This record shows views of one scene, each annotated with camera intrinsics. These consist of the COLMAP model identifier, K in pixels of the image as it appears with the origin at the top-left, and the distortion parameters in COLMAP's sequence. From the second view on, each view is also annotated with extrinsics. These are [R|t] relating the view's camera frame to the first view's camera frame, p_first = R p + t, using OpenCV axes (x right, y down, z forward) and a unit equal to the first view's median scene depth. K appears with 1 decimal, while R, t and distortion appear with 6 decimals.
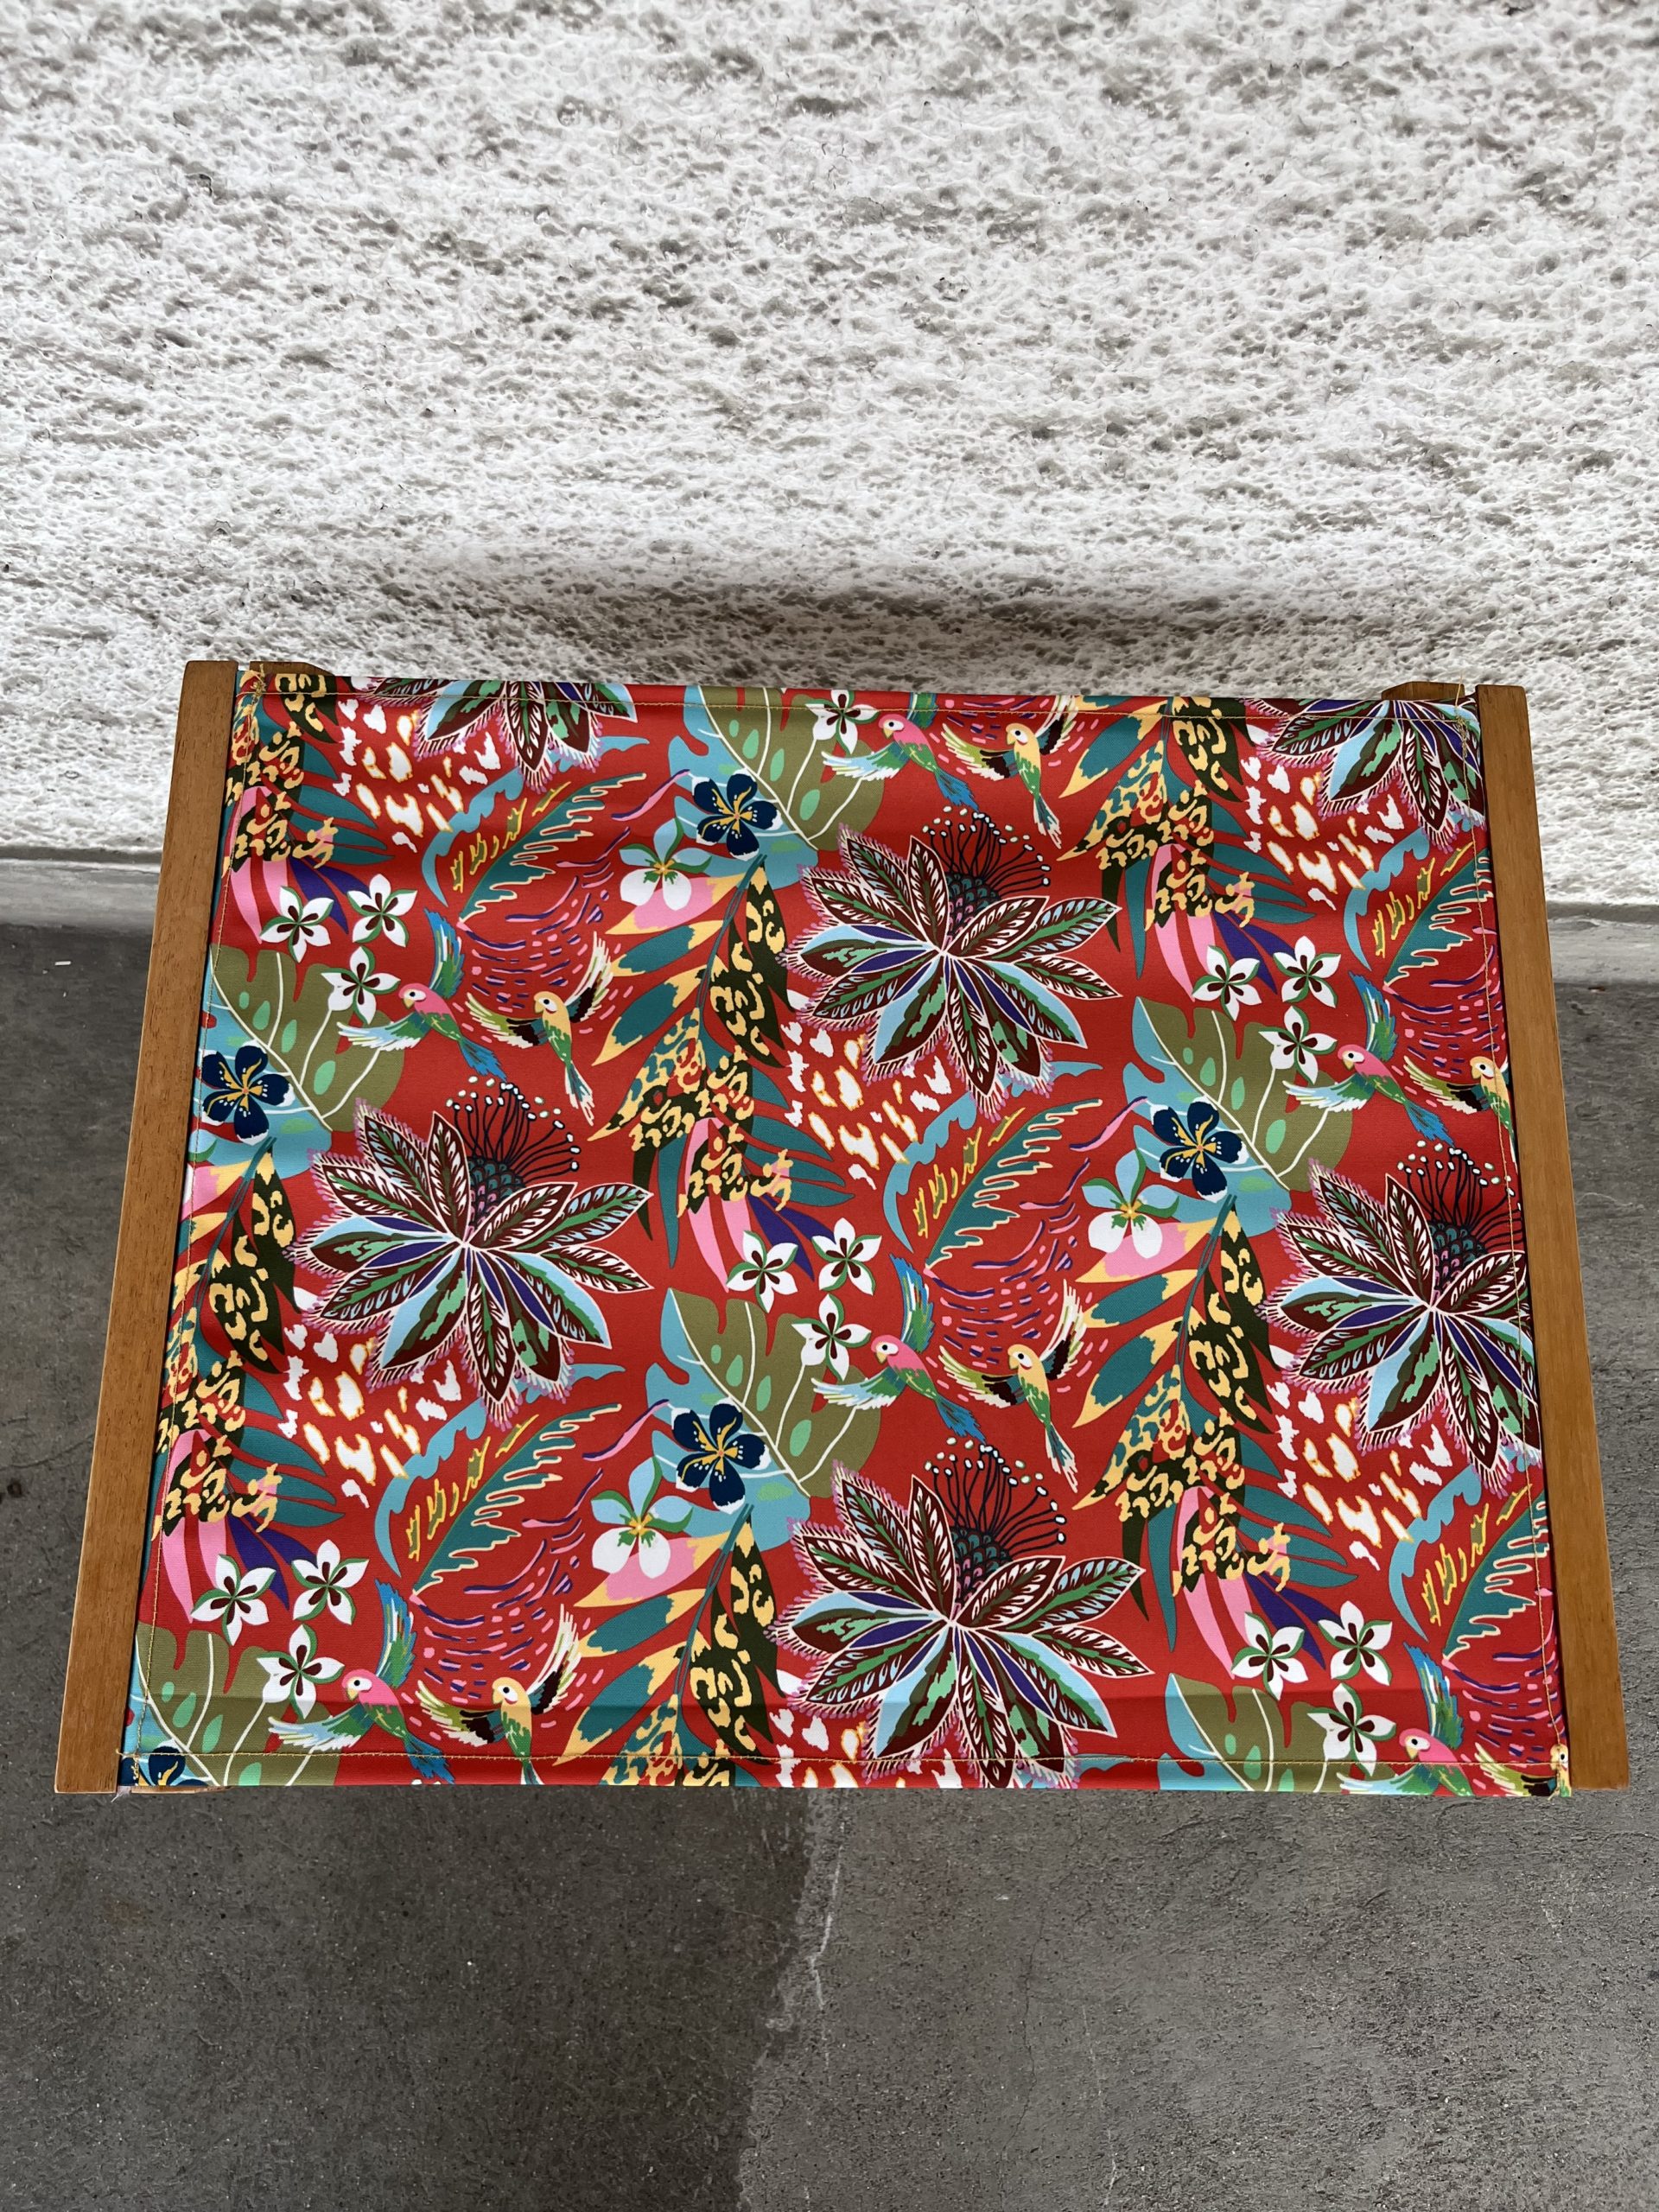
lens RADIAL K [[1689.2, 0, 828.6], [0, 1689.2, 1107.2], [0, 0, 1]] dist [0.045031, -0.064737]
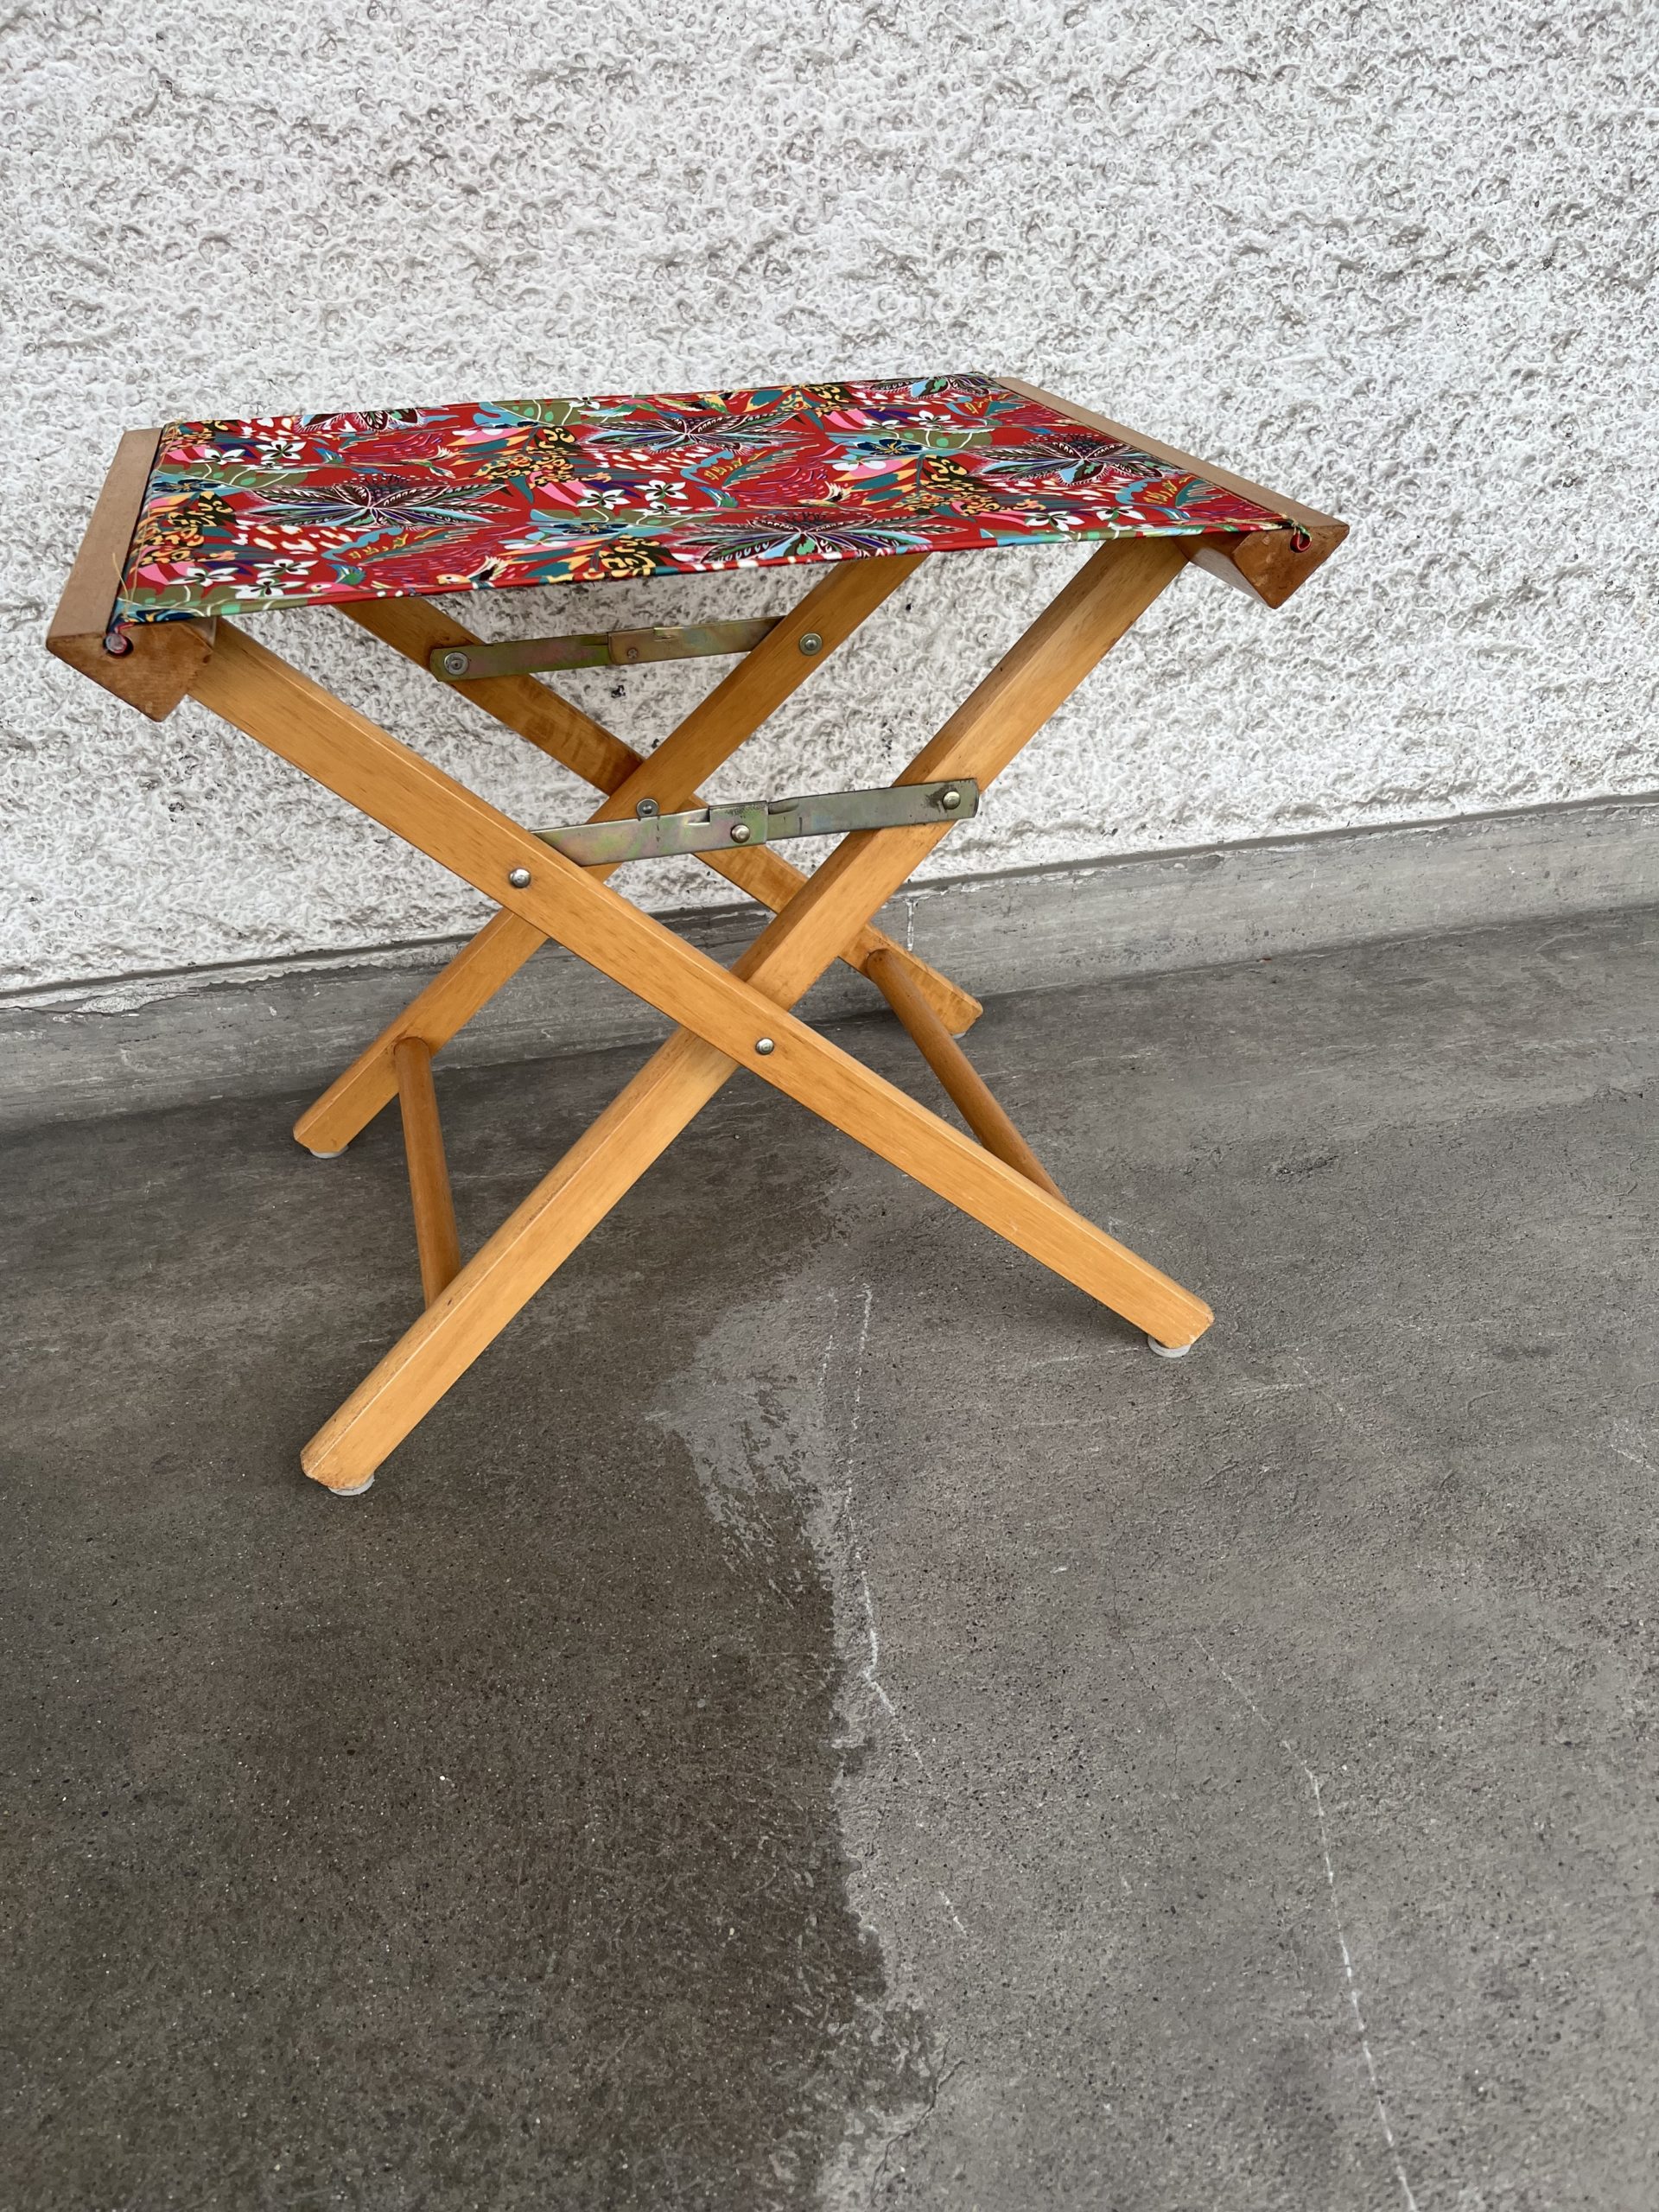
lens RADIAL K [[1689.2, 0, 827.1], [0, 1689.2, 1122.1], [0, 0, 1]] dist [0.045031, -0.064737]
pose [[0.959866, -0.187014, 0.209005, -0.235675], [0.279366, 0.703289, -0.653712, 1.341366], [-0.024737, 0.685864, 0.727309, 0.367522]]
